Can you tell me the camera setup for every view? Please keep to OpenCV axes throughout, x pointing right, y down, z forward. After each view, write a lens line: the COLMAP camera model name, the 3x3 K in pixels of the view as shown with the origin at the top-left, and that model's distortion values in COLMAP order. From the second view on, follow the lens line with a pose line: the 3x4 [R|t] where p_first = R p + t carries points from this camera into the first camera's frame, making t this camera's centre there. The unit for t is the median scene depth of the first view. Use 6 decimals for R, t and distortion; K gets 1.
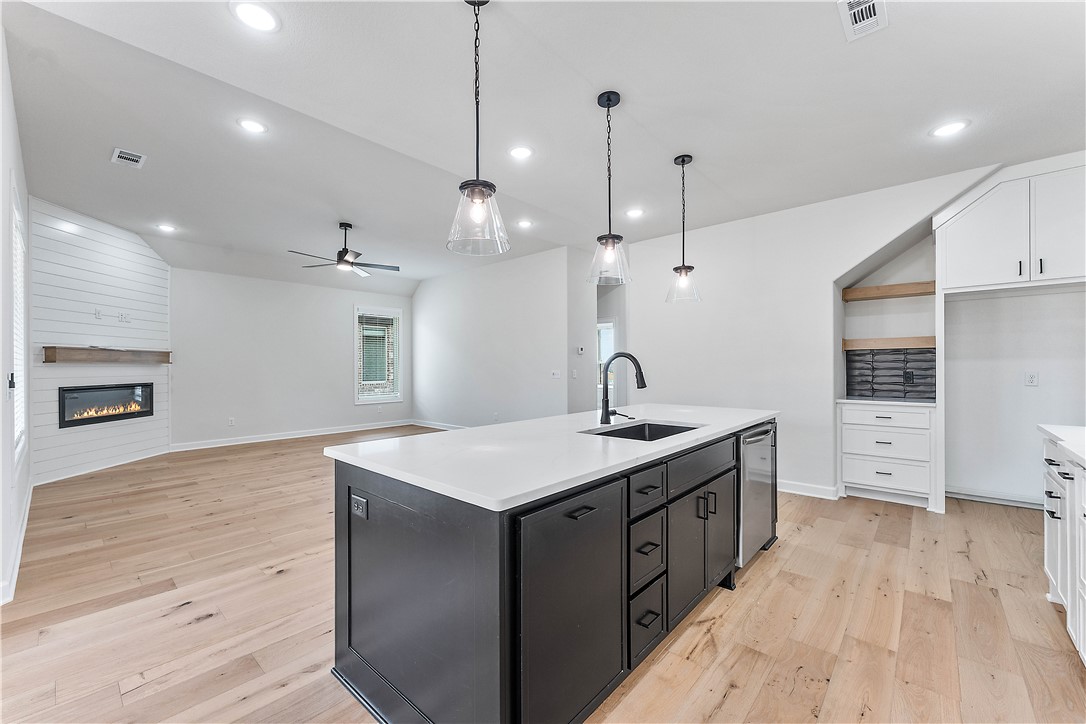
lens RADIAL K [[433.9, 0, 537.8], [0, 433.9, 365.9], [0, 0, 1]] dist [0.001006, -0.000368]
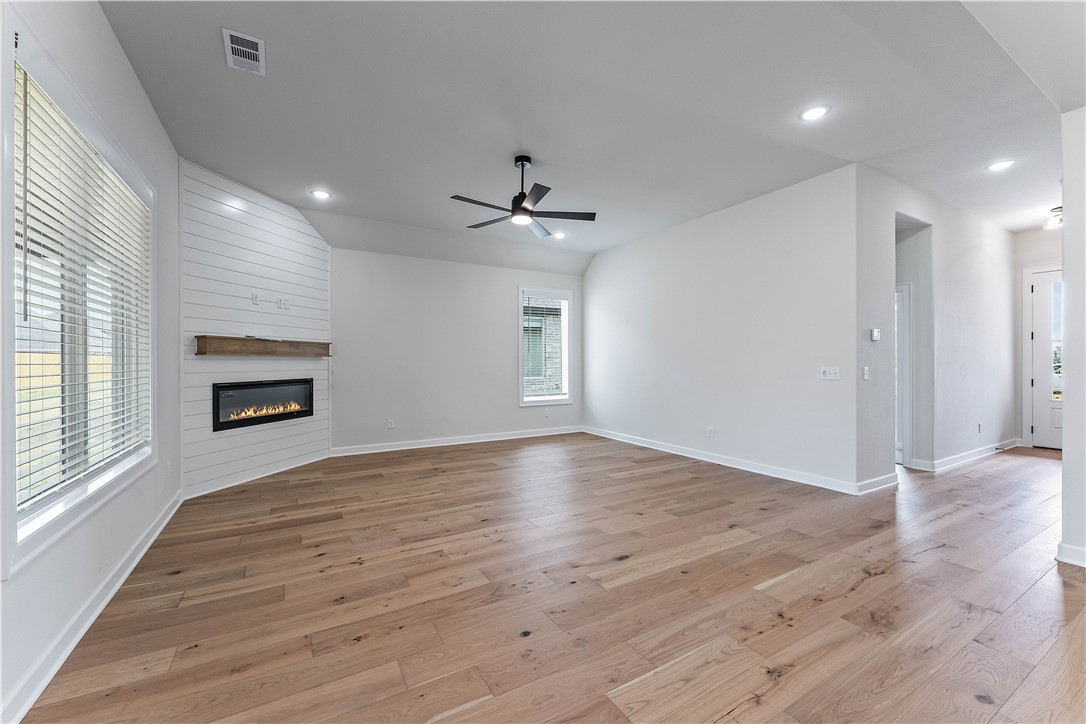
lens RADIAL K [[433.9, 0, 539.7], [0, 433.9, 360.3], [0, 0, 1]] dist [0.001006, -0.000368]
pose [[0.952446, 0.000290, -0.304708, -0.201603], [-0.000770, 0.999999, -0.001455, 0.003497], [0.304707, 0.001621, 0.952445, 0.337102]]
